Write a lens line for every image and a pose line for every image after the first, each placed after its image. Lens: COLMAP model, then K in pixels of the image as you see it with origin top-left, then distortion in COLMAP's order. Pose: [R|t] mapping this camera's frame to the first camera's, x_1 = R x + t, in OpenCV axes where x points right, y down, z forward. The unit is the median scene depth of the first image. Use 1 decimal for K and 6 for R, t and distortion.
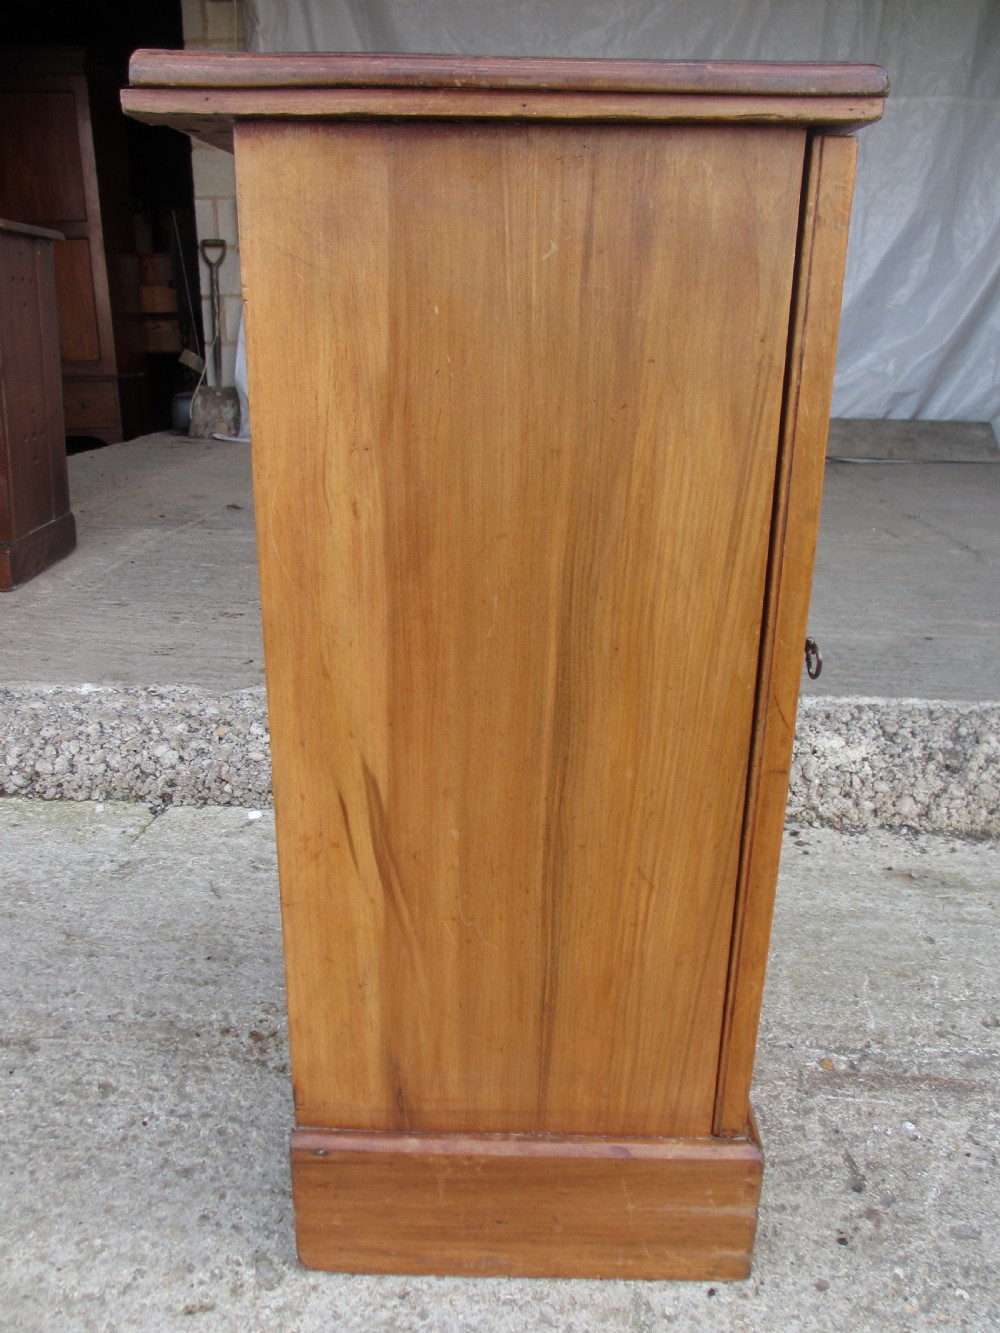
lens RADIAL K [[1128.4, 0, 502.9], [0, 1128.4, 658.5], [0, 0, 1]] dist [-0.045748, 0.011371]
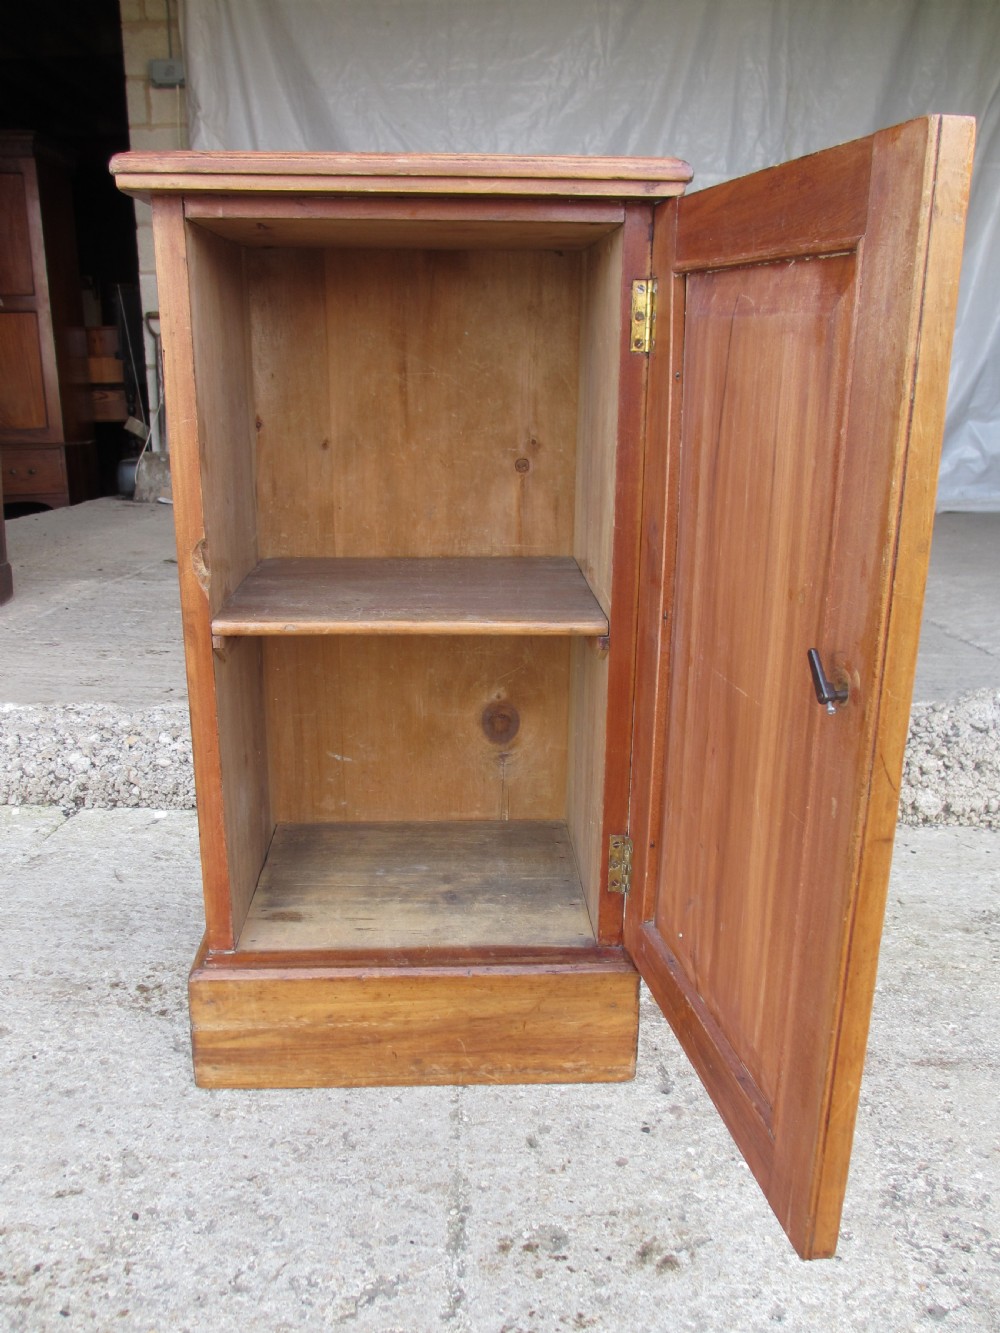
lens RADIAL K [[1128.4, 0, 505.1], [0, 1128.4, 649.7], [0, 0, 1]] dist [-0.045748, 0.011371]
pose [[0.999135, -0.016298, 0.038256, 0.072262], [0.018921, 0.997420, -0.069241, 0.063252], [-0.037029, 0.069905, 0.996866, -0.098513]]
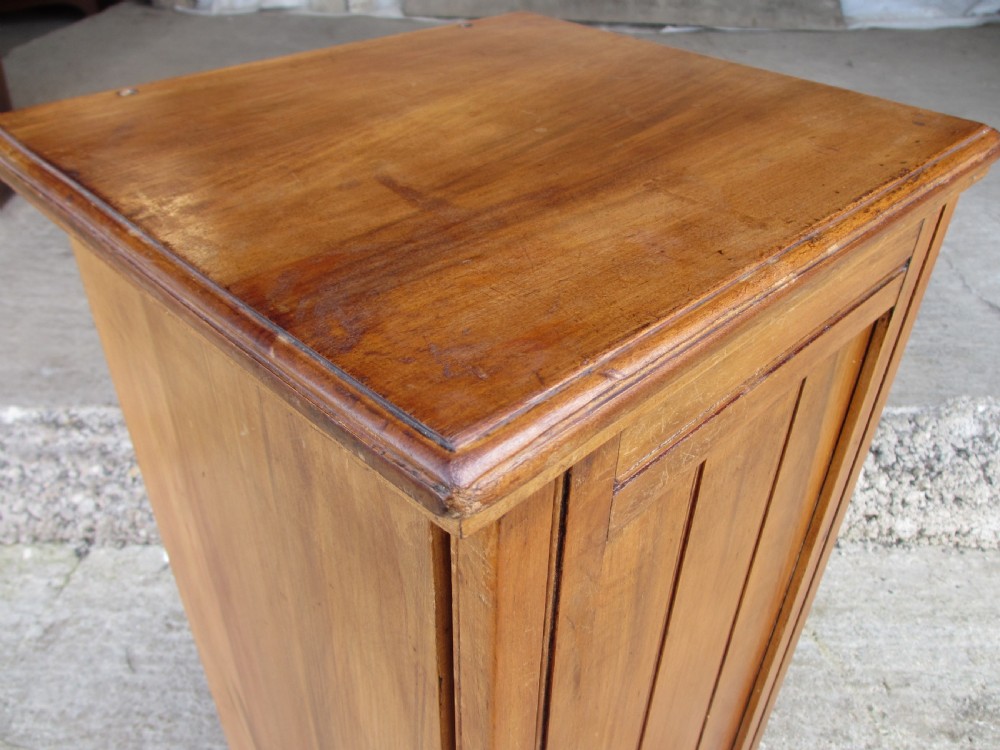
lens RADIAL K [[846.5, 0, 507.8], [0, 846.5, 388.8], [0, 0, 1]] dist [-0.045748, 0.011371]
pose [[0.997439, -0.034010, 0.062922, 0.065589], [0.014949, 0.959415, 0.281602, -0.250821], [-0.069946, -0.279940, 0.957466, 0.234677]]
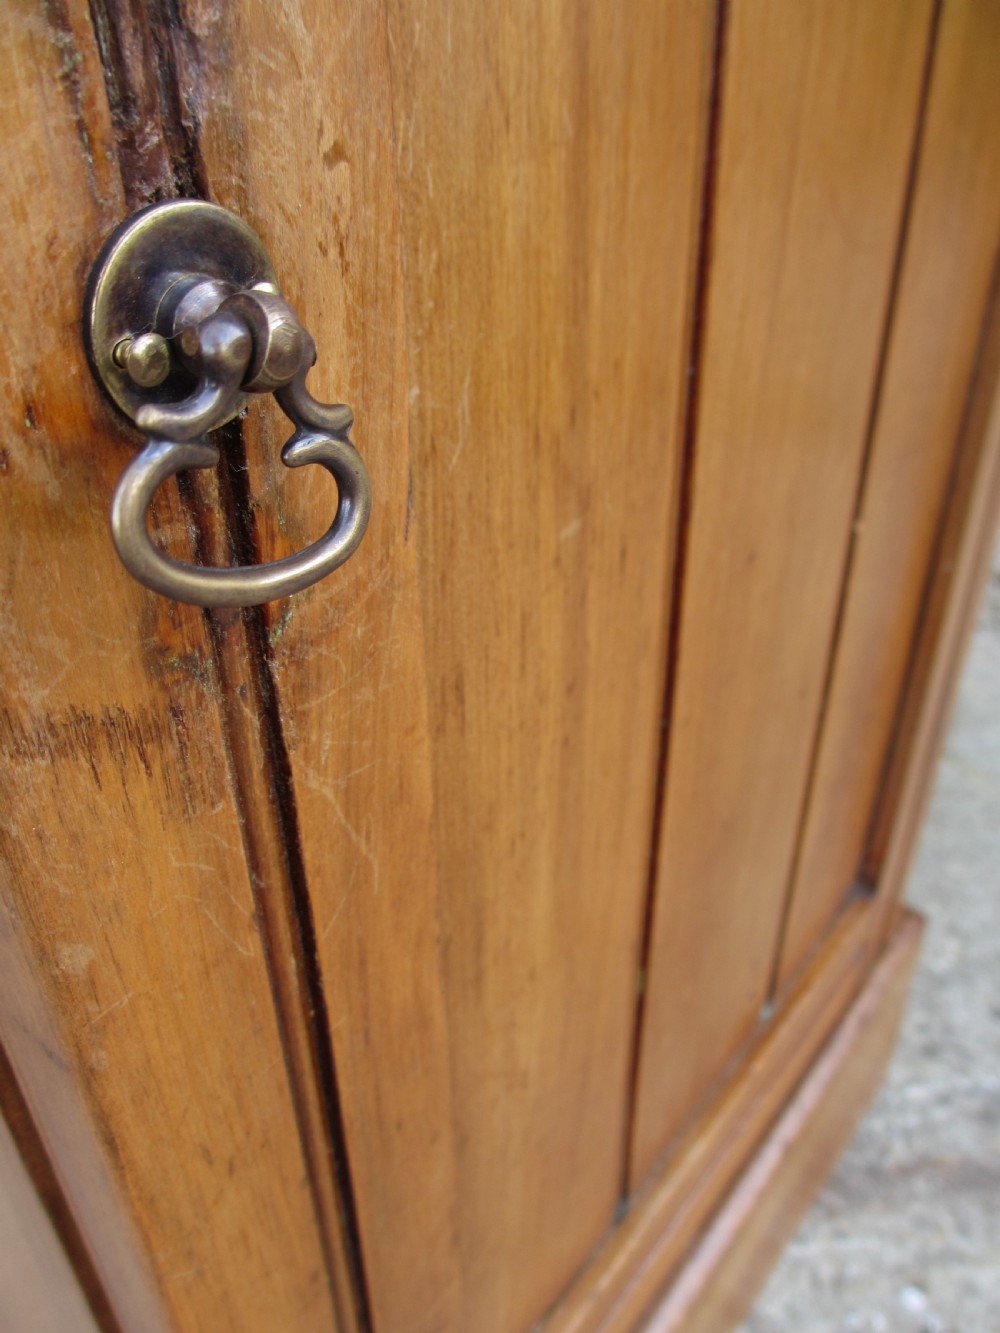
lens RADIAL K [[1128.4, 0, 491.7], [0, 1128.4, 690.1], [0, 0, 1]] dist [-0.045748, 0.011371]
pose [[0.984533, -0.122381, 0.125367, 0.092407], [0.087648, 0.963649, 0.252384, -0.001008], [-0.151697, -0.237492, 0.959471, 0.394453]]
